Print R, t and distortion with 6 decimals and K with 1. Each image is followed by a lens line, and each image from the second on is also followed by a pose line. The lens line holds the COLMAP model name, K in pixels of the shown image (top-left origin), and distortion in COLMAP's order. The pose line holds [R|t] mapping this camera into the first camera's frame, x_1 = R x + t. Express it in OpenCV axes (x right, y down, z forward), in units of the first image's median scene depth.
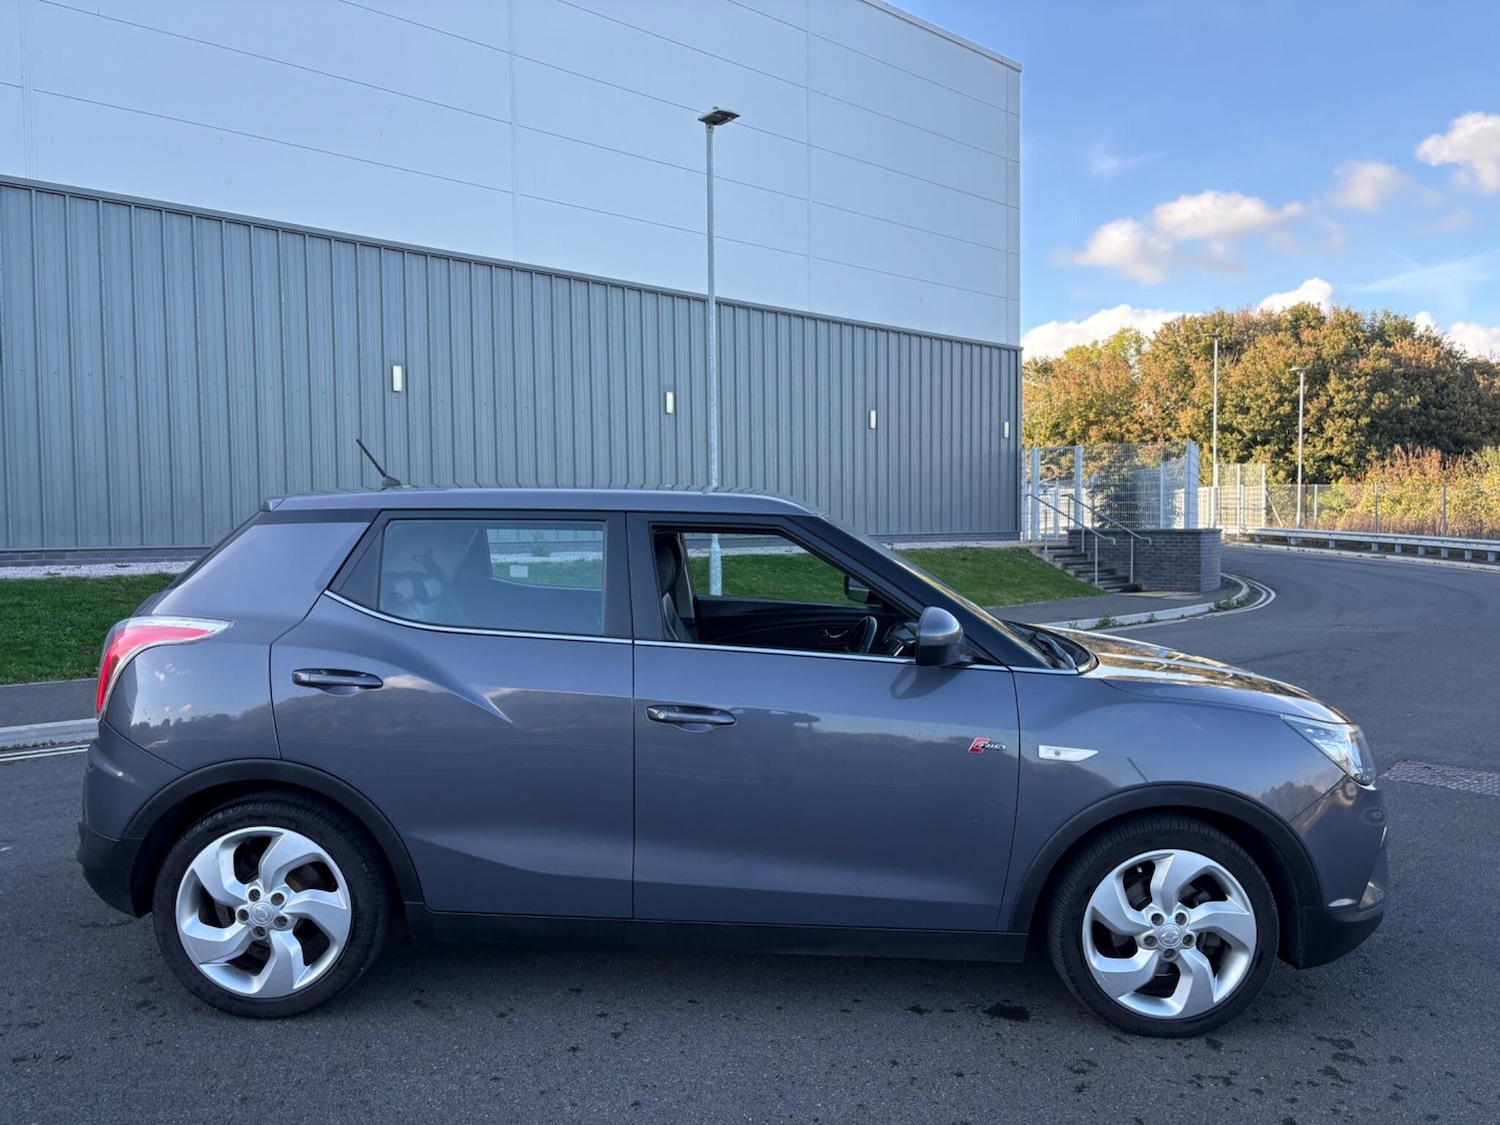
lens RADIAL K [[1138.9, 0, 750.0], [0, 1138.9, 562.5], [0, 0, 1]] dist [0.069088, -0.070523]
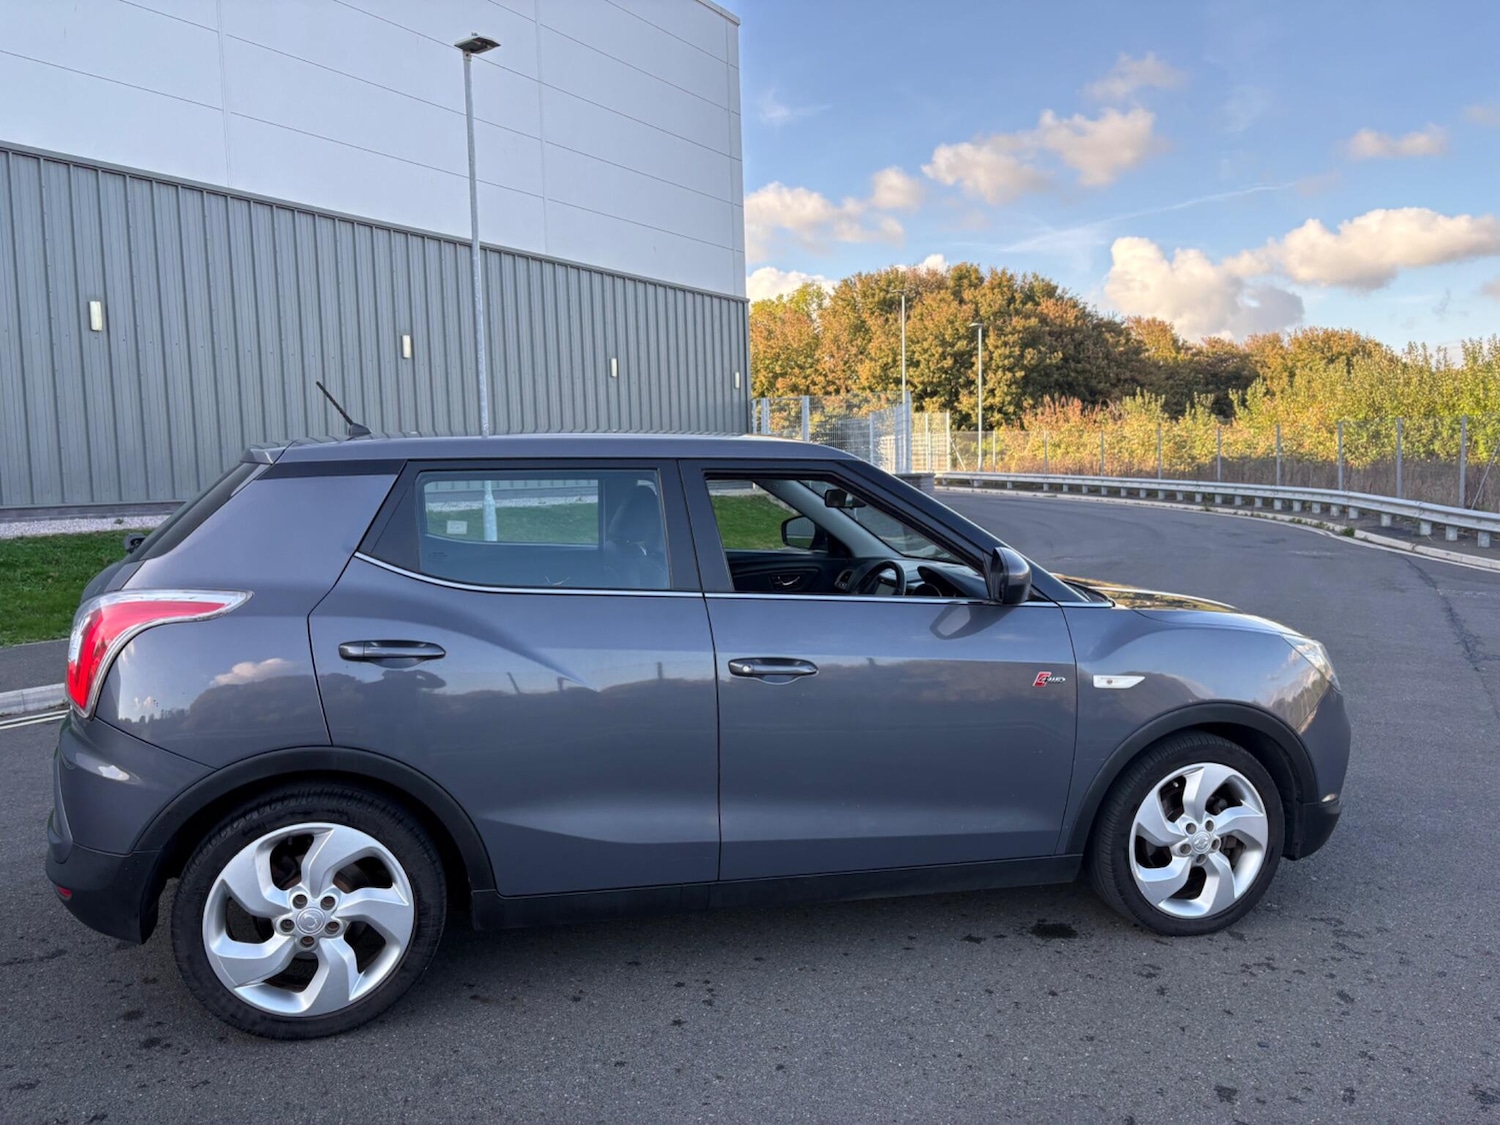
lens RADIAL K [[1140.4, 0, 748.4], [0, 1140.4, 547.2], [0, 0, 1]] dist [0.068165, -0.077479]
pose [[0.965312, -0.034690, 0.258784, -0.313722], [0.027005, 0.999084, 0.033194, -0.000932], [-0.259698, -0.025054, 0.965365, 0.069783]]
